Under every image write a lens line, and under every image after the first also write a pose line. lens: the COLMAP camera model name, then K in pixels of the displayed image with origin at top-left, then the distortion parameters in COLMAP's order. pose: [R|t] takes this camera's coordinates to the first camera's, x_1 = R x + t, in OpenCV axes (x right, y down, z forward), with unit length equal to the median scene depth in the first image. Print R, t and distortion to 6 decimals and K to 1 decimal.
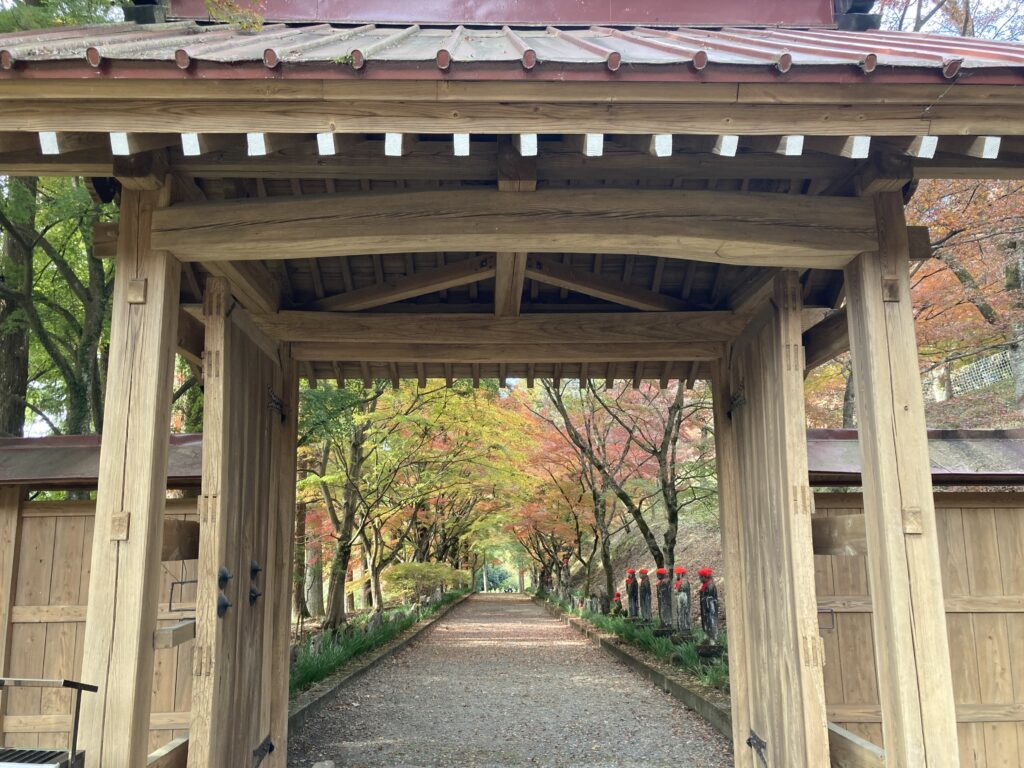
lens RADIAL K [[843.3, 0, 510.0], [0, 843.3, 391.7], [0, 0, 1]] dist [0.034219, -0.031823]
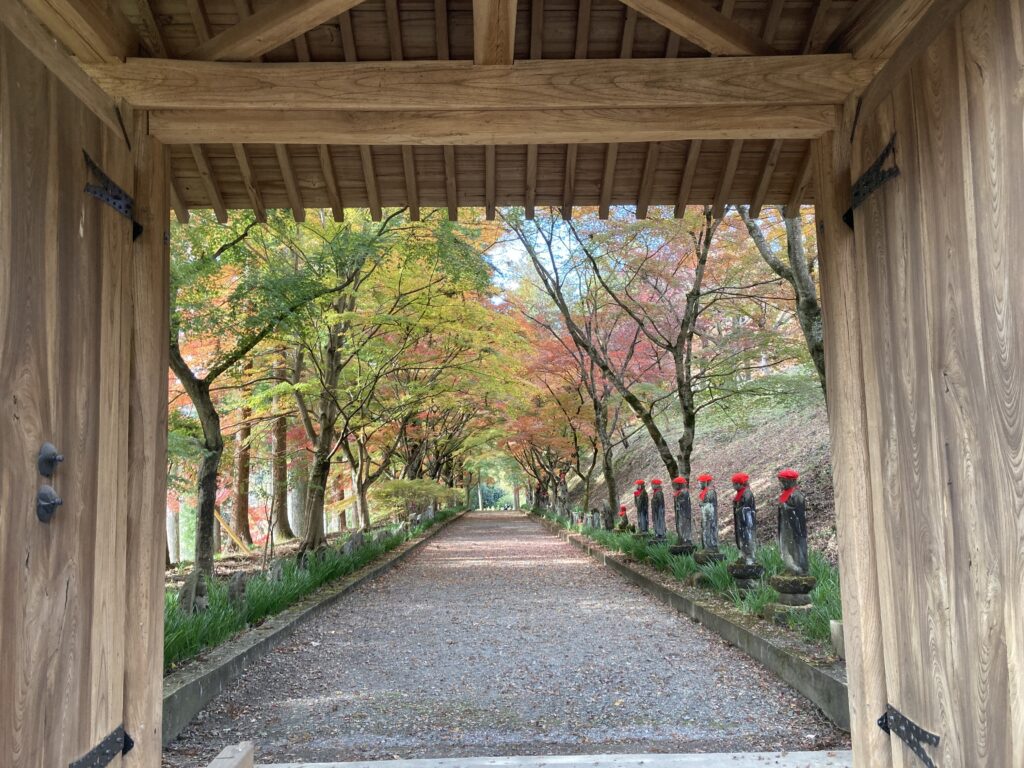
lens RADIAL K [[843.3, 0, 508.3], [0, 843.3, 383.6], [0, 0, 1]] dist [0.034219, -0.031823]
pose [[0.999905, -0.012719, 0.005400, 0.000921], [0.012221, 0.996398, 0.083913, 0.093828], [-0.006448, -0.083839, 0.996458, 0.356743]]
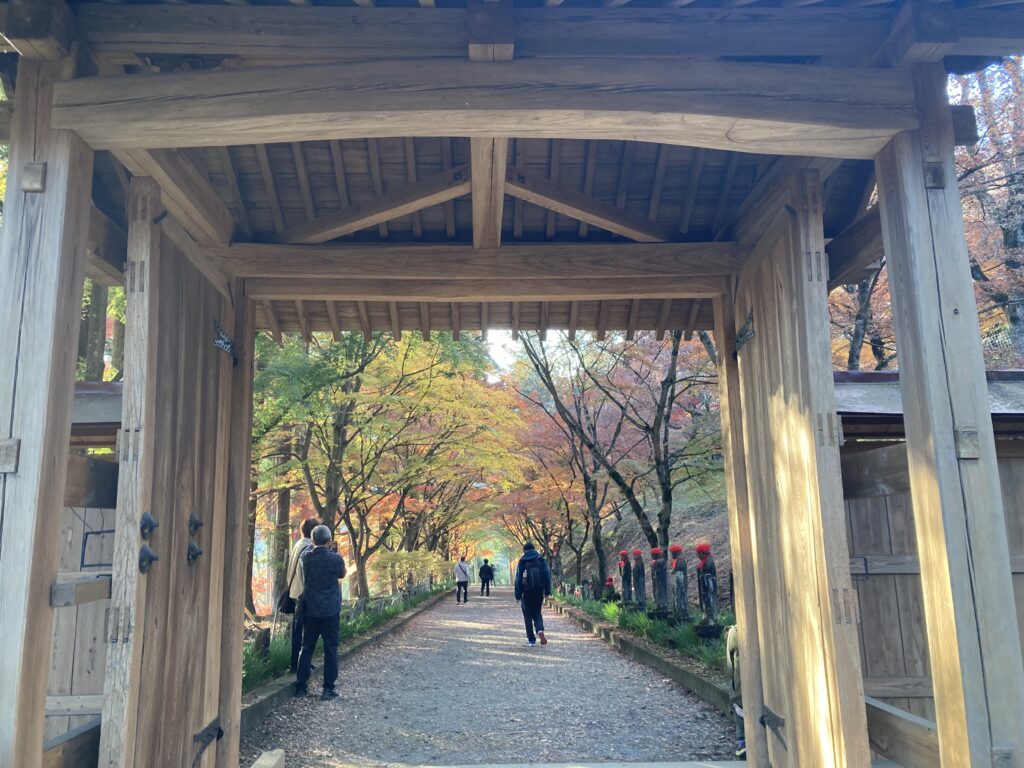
lens RADIAL K [[843.3, 0, 508.5], [0, 843.3, 373.4], [0, 0, 1]] dist [0.034219, -0.031823]
pose [[0.999925, -0.006730, 0.010208, 0.009706], [0.006866, 0.999888, -0.013305, 0.055934], [-0.010117, 0.013374, 0.999859, 0.103912]]
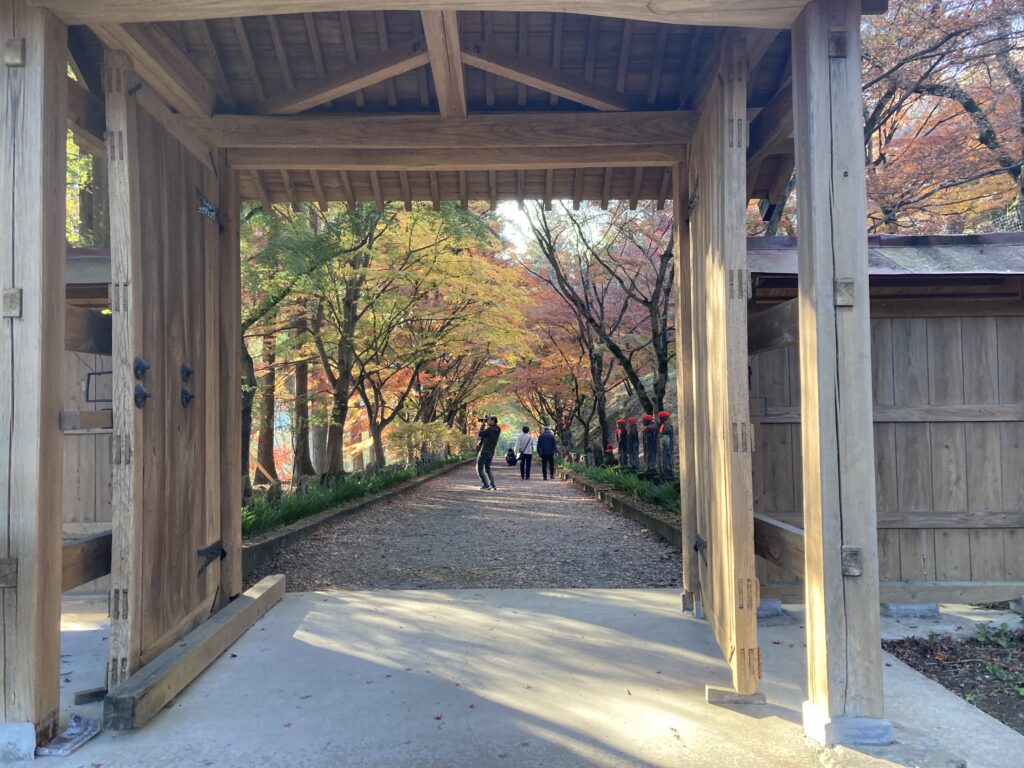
lens RADIAL K [[843.3, 0, 505.5], [0, 843.3, 379.5], [0, 0, 1]] dist [0.034219, -0.031823]
pose [[0.999828, -0.005897, -0.017604, 0.068916], [0.008249, 0.990584, 0.136660, 0.070888], [0.016633, -0.136781, 0.990462, 0.027015]]
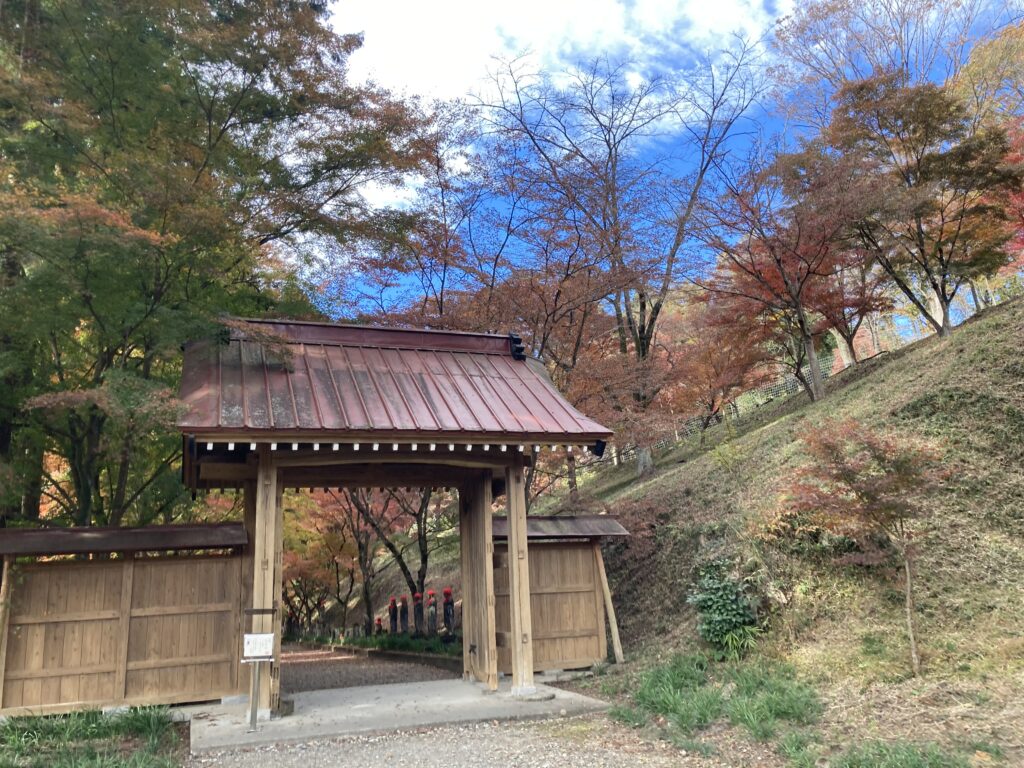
lens RADIAL K [[843.3, 0, 521.8], [0, 843.3, 357.4], [0, 0, 1]] dist [0.034219, -0.031823]
pose [[0.947591, 0.047697, 0.315904, -0.345994], [-0.018653, 0.995366, -0.094332, -0.175422], [-0.318940, 0.083496, 0.944090, -1.274532]]
